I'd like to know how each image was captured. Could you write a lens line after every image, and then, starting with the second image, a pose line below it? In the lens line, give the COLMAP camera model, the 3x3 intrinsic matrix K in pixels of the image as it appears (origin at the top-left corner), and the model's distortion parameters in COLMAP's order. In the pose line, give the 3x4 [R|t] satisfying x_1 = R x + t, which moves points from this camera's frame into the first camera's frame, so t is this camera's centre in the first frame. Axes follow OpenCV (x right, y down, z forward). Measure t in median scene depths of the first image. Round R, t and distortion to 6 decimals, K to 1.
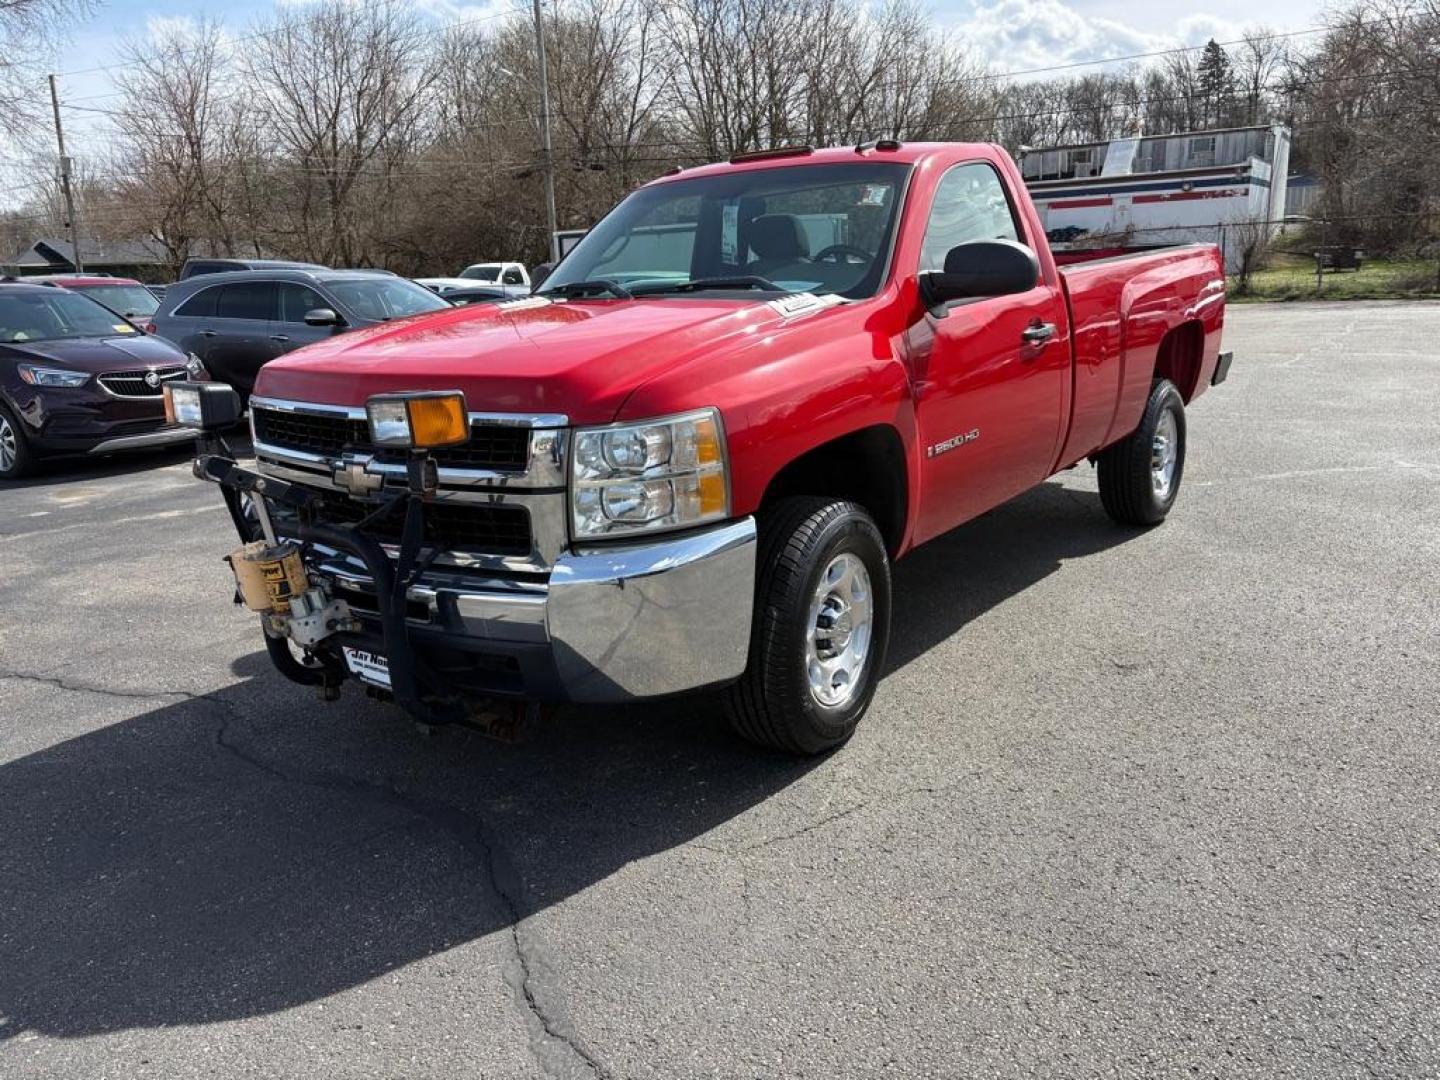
lens RADIAL K [[1116.5, 0, 727.4], [0, 1116.5, 534.6], [0, 0, 1]] dist [0.054631, -0.057529]
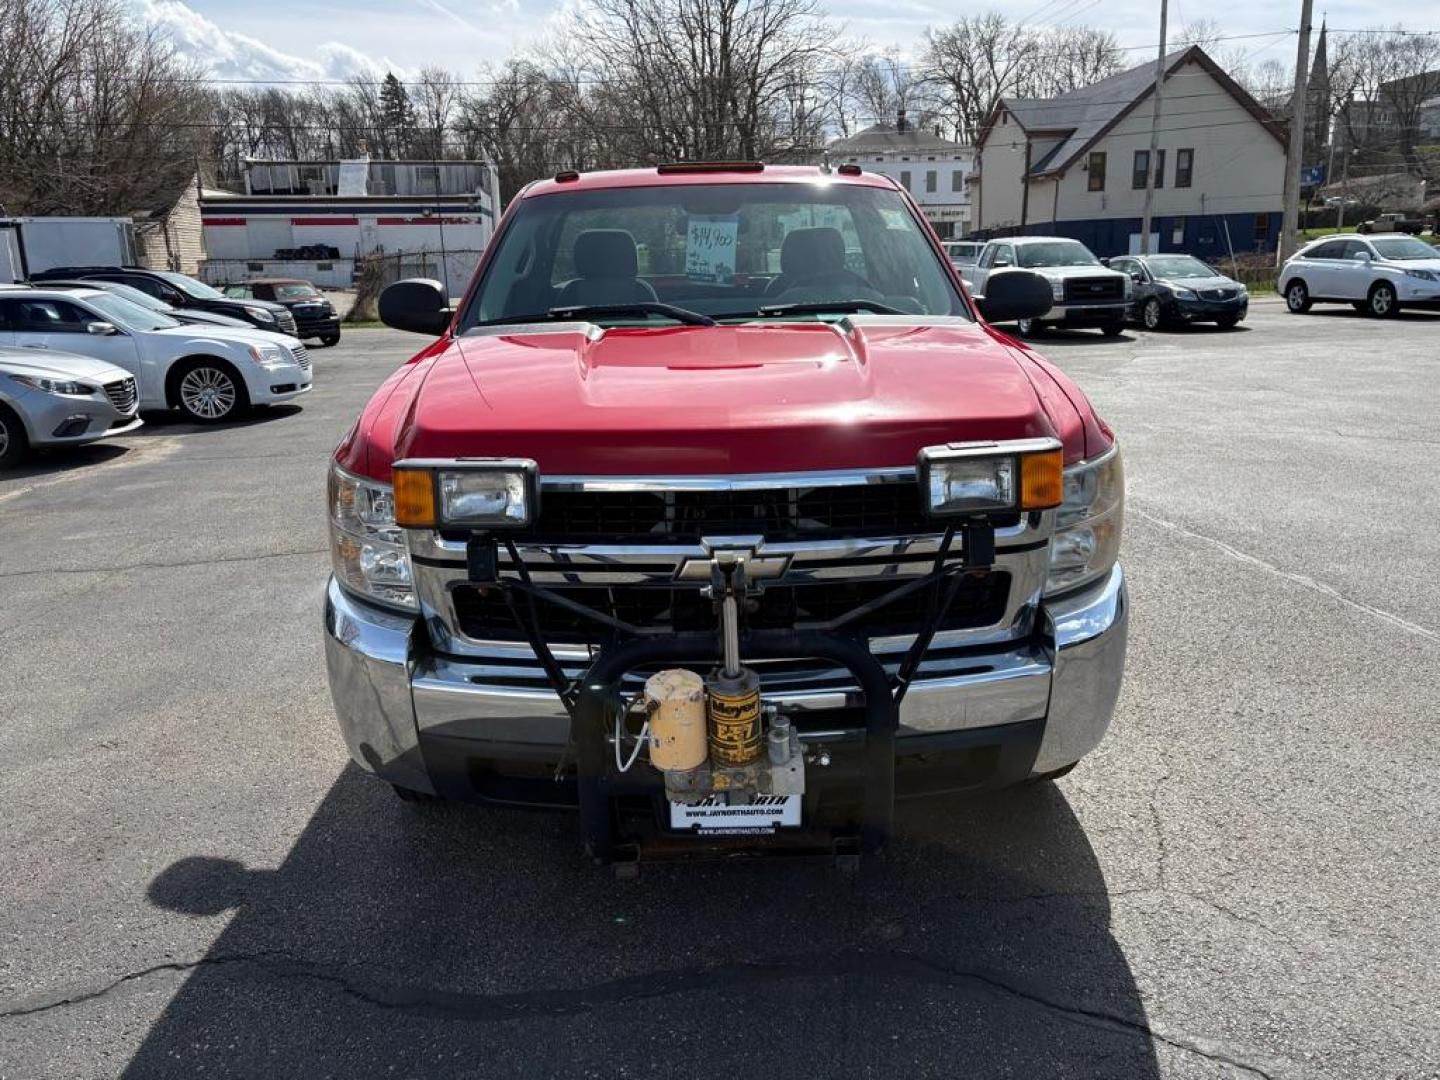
lens RADIAL K [[1124.5, 0, 699.7], [0, 1124.5, 531.3], [0, 0, 1]] dist [0.007458, -0.007050]
pose [[0.772295, -0.115452, 0.624685, -0.079532], [0.126636, 0.991590, 0.026704, -0.009451], [-0.622514, 0.058484, 0.780420, 0.041046]]
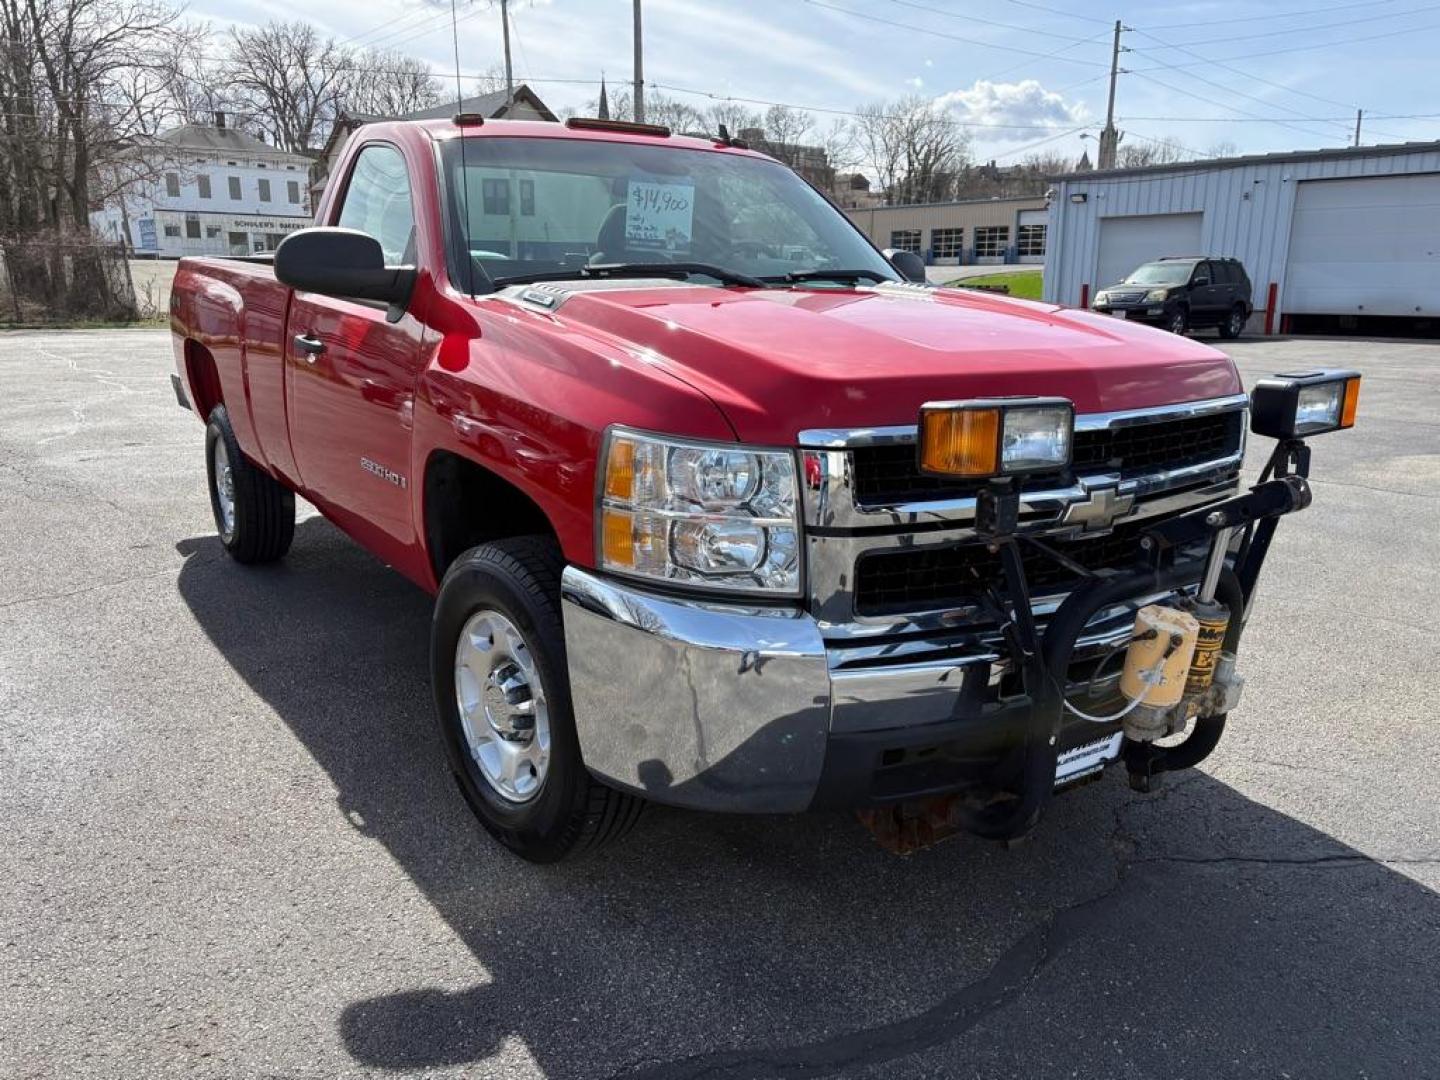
lens RADIAL K [[1116.5, 0, 727.4], [0, 1116.5, 534.6], [0, 0, 1]] dist [0.054631, -0.057529]
pose [[0.288215, -0.157300, 0.944558, -0.110161], [0.184791, 0.977010, 0.106319, -0.015689], [-0.939566, 0.143903, 0.310656, 0.099097]]
